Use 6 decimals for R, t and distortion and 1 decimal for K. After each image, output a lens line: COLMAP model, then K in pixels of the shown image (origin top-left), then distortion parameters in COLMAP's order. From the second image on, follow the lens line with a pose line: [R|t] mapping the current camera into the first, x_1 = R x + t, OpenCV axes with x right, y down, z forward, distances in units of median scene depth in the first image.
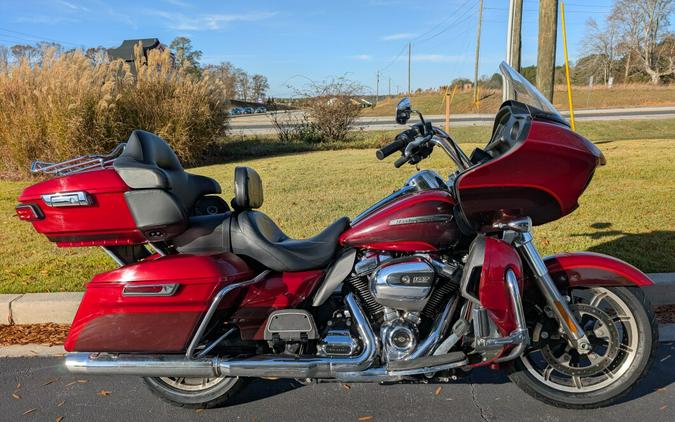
lens RADIAL K [[494.4, 0, 334.5], [0, 494.4, 250.1], [0, 0, 1]] dist [0.003520, 0.000363]
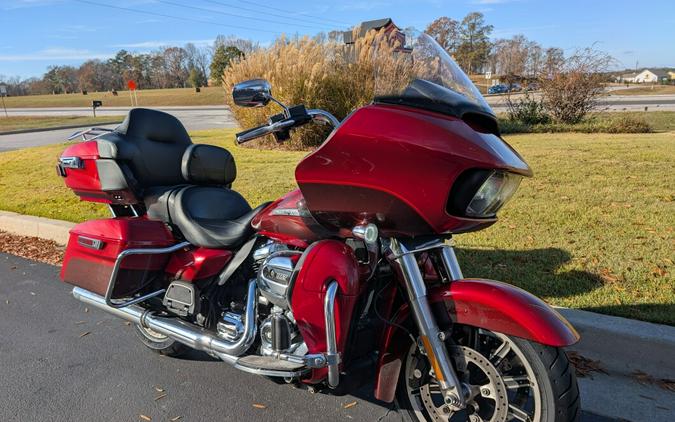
lens RADIAL K [[499.5, 0, 347.0], [0, 499.5, 245.8], [0, 0, 1]] dist [0.002623, -0.002167]
pose [[0.849928, 0.154774, -0.503655, 0.146311], [-0.138309, 0.987899, 0.070183, -0.015615], [0.508423, 0.010010, 0.861050, 0.049817]]
